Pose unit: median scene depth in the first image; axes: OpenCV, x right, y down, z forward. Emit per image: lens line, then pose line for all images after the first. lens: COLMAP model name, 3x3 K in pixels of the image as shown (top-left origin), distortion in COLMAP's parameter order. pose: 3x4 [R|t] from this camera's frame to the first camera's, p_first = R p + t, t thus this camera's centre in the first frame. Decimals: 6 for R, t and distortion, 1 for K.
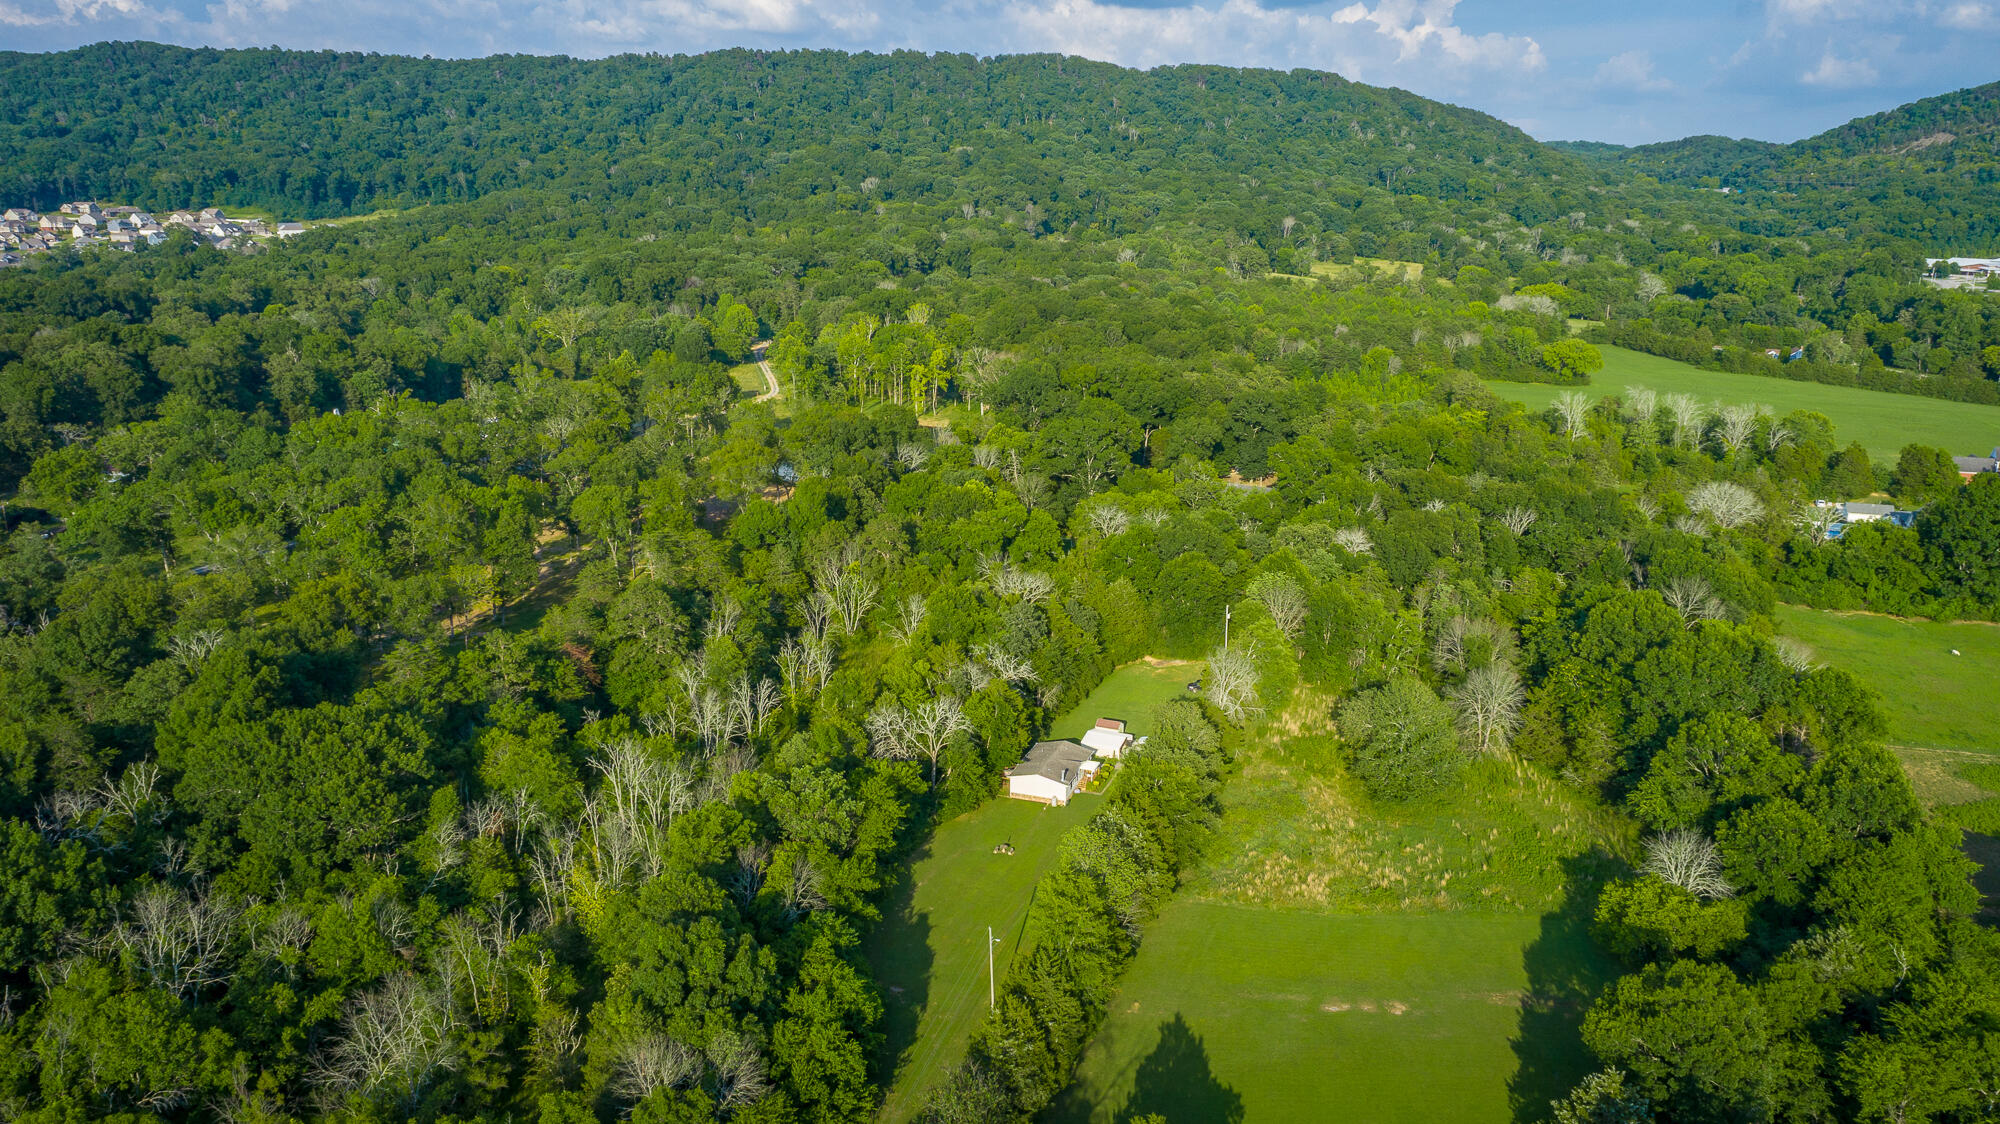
lens RADIAL K [[1347.4, 0, 1002.0], [0, 1347.4, 558.0], [0, 0, 1]] dist [-0.015623, 0.011146]
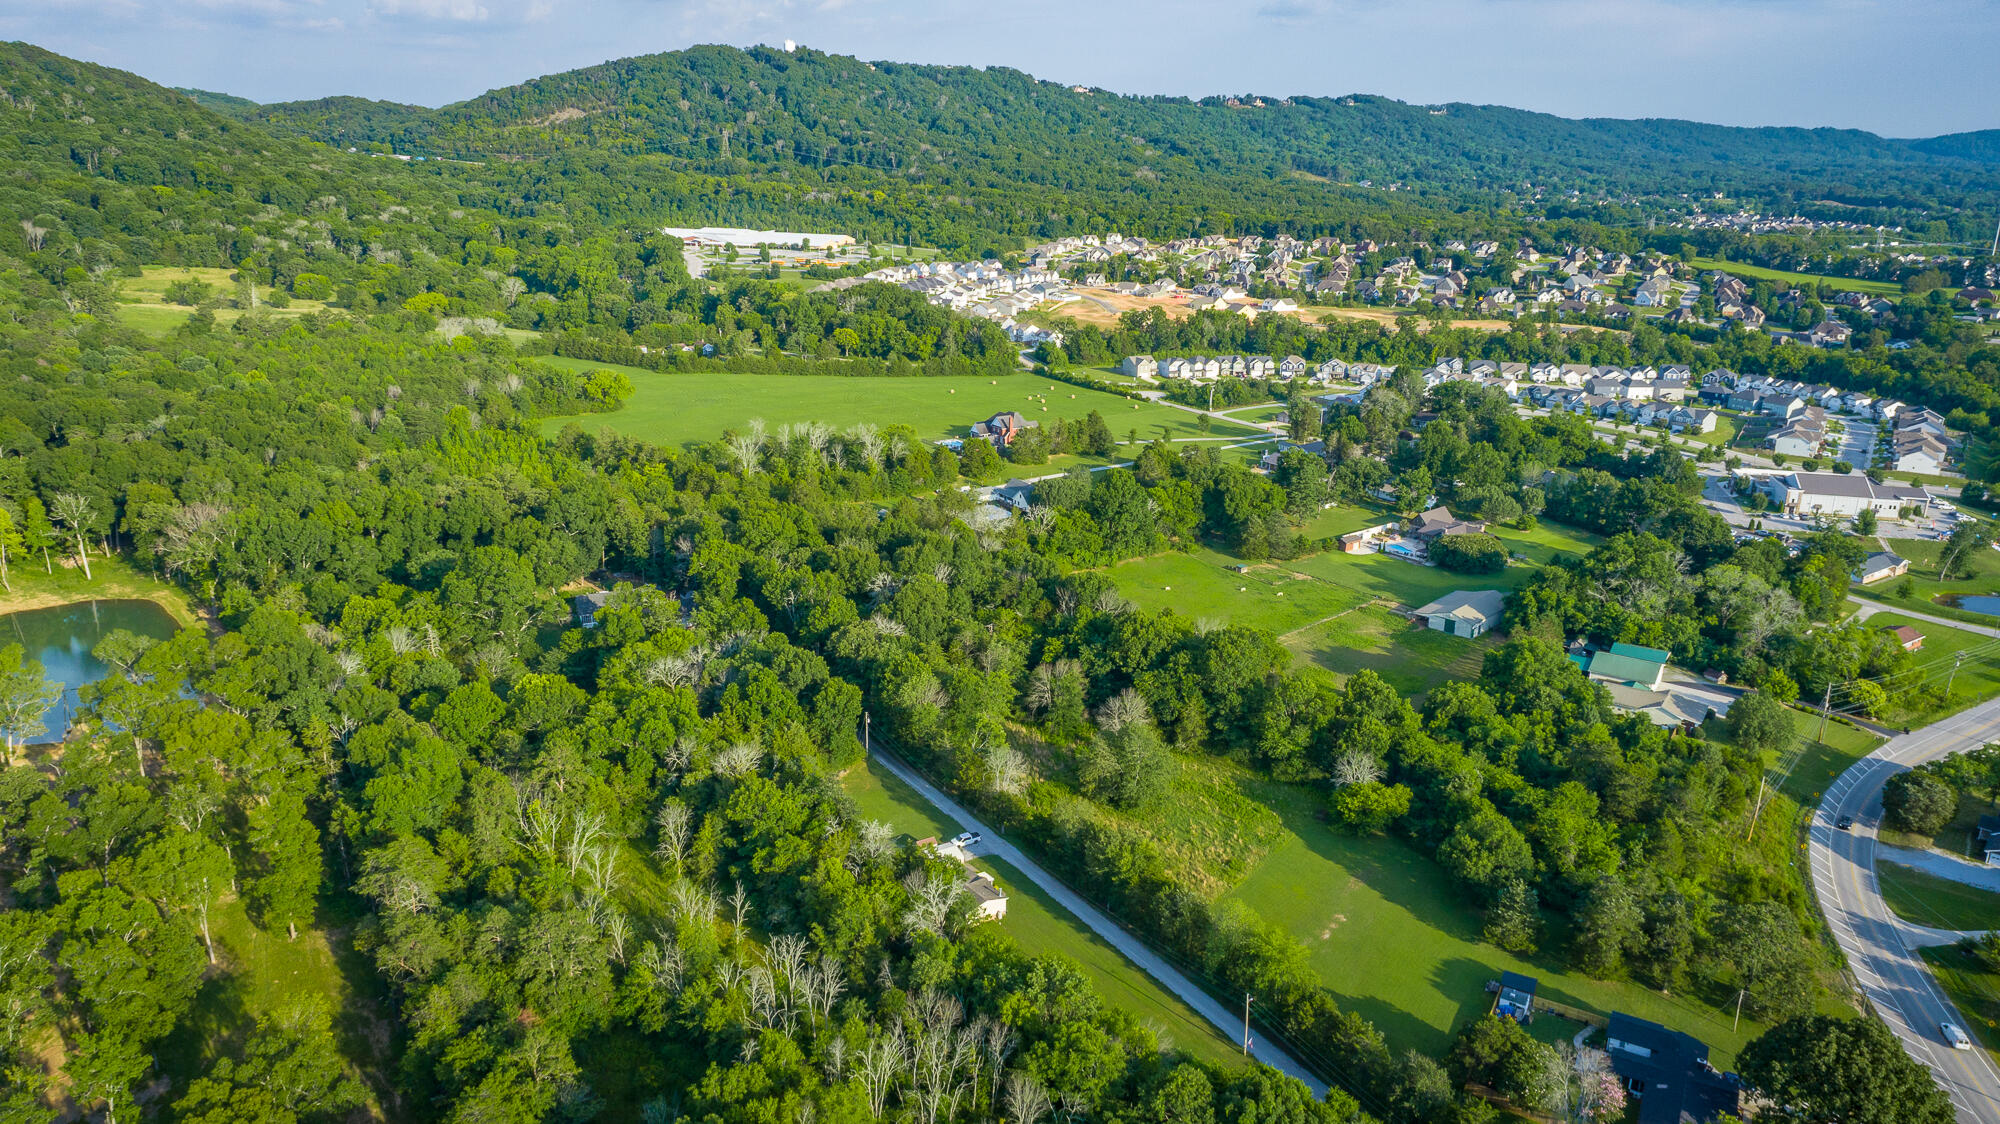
lens RADIAL K [[1347.4, 0, 999.7], [0, 1347.4, 559.9], [0, 0, 1]] dist [-0.015623, 0.011146]
pose [[0.561011, -0.248733, 0.789556, -0.140040], [0.206304, 0.965706, 0.157638, -0.053757], [-0.801689, 0.074452, 0.593086, 0.040150]]
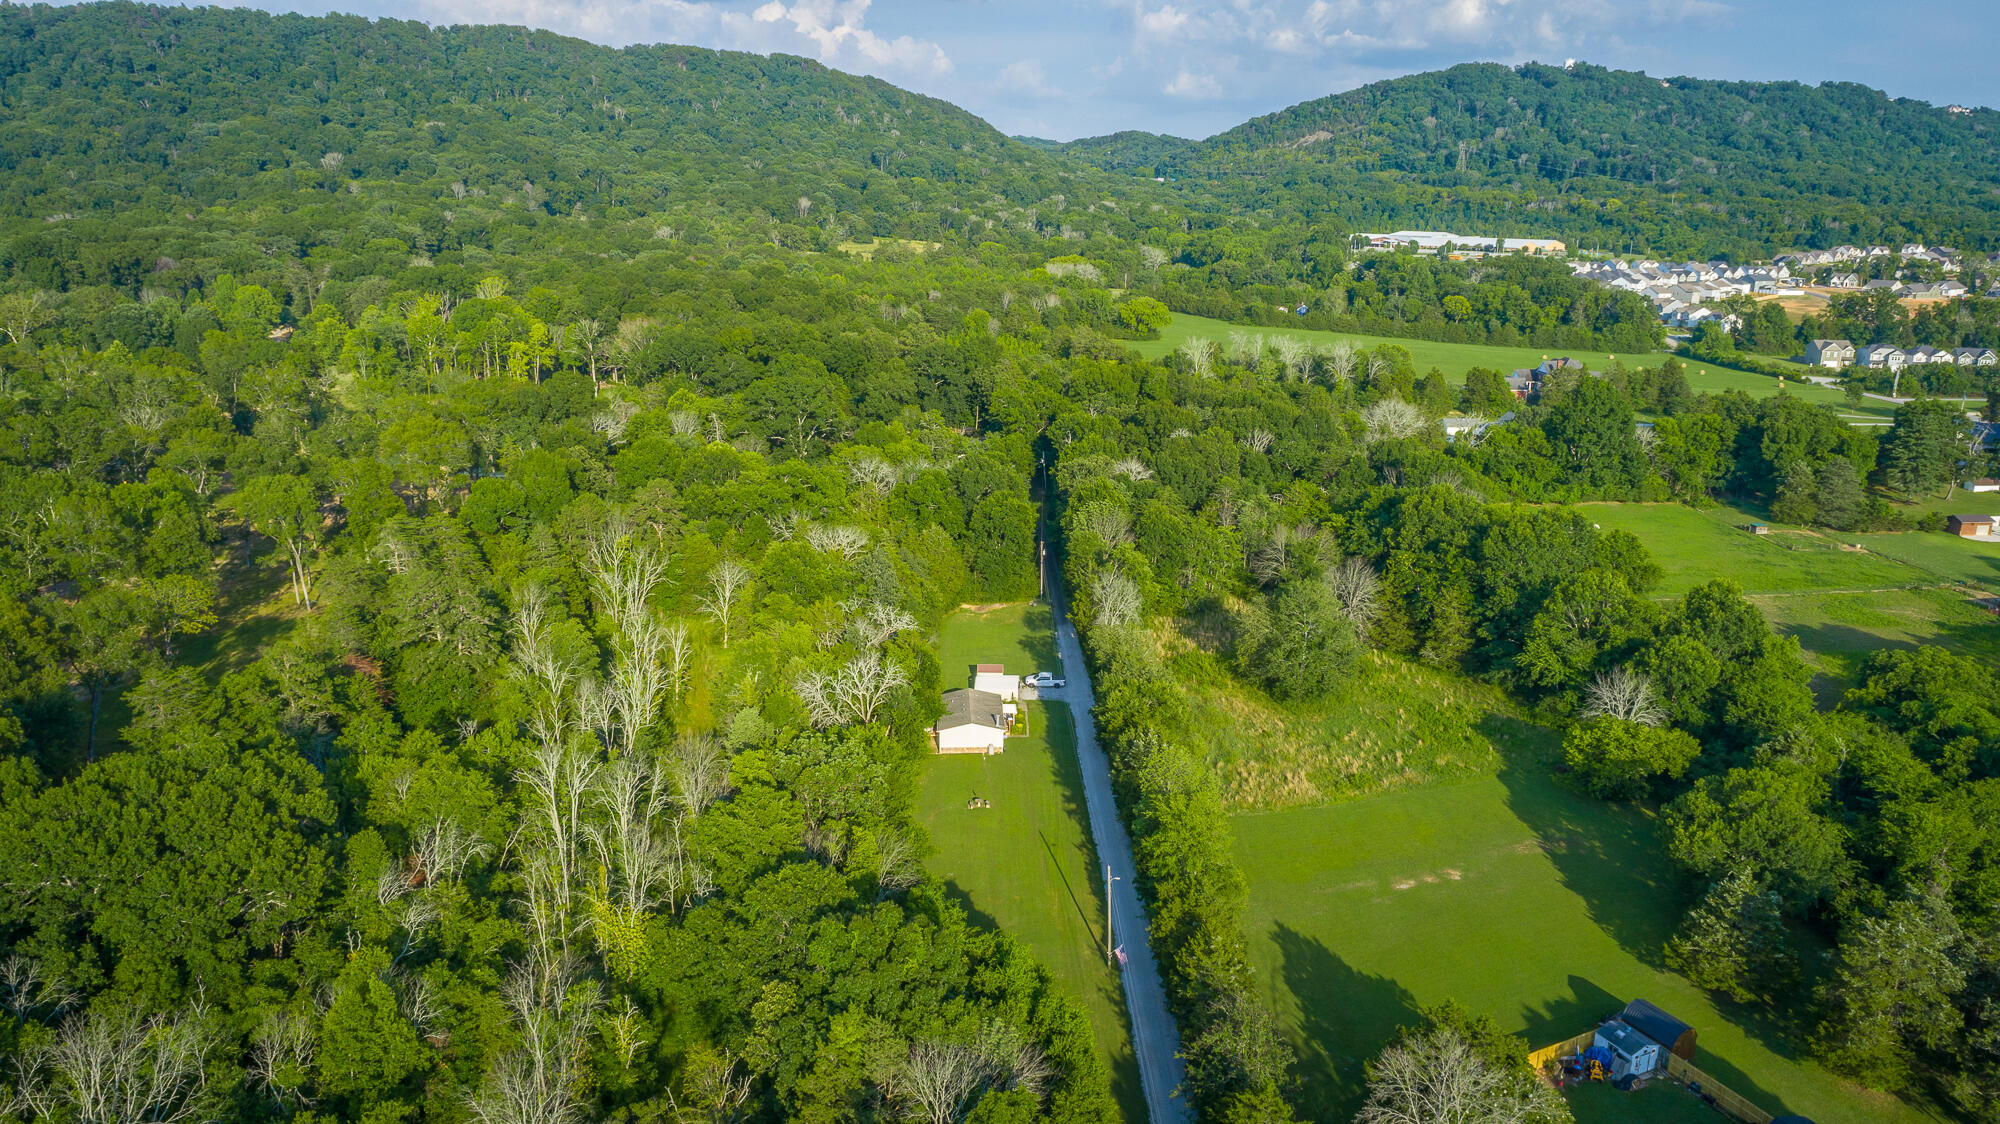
lens RADIAL K [[1347.4, 0, 1000.9], [0, 1347.4, 557.9], [0, 0, 1]] dist [-0.015623, 0.011146]
pose [[0.921473, -0.096344, 0.376304, -0.048165], [0.095208, 0.995222, 0.021664, 0.004749], [-0.376593, 0.015865, 0.926243, 0.021369]]
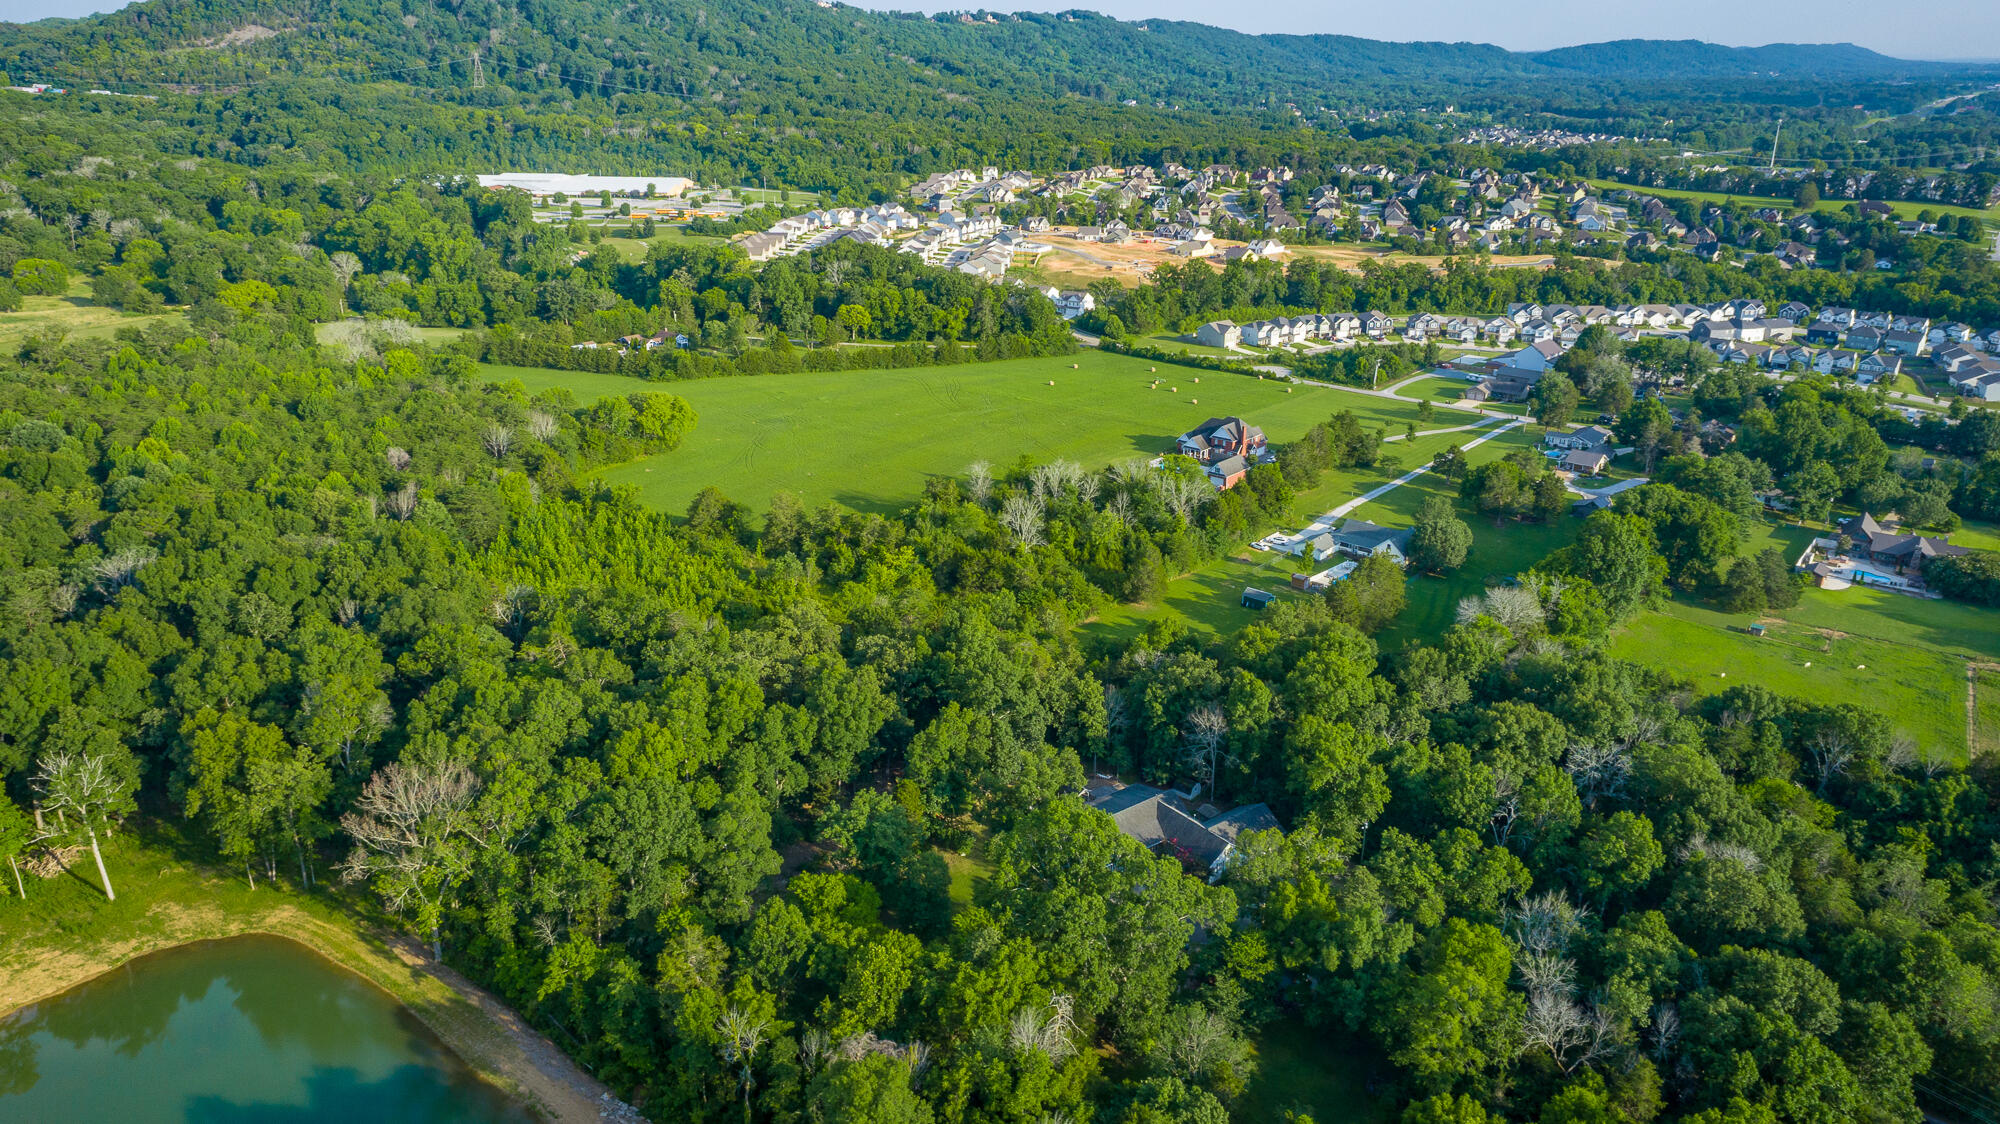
lens RADIAL K [[1347.4, 0, 1001.5], [0, 1347.4, 558.8], [0, 0, 1]] dist [-0.015623, 0.011146]
pose [[0.332469, -0.333676, 0.882114, -0.109224], [0.241235, 0.934293, 0.262492, -0.104408], [-0.911740, 0.125527, 0.391118, 0.232833]]
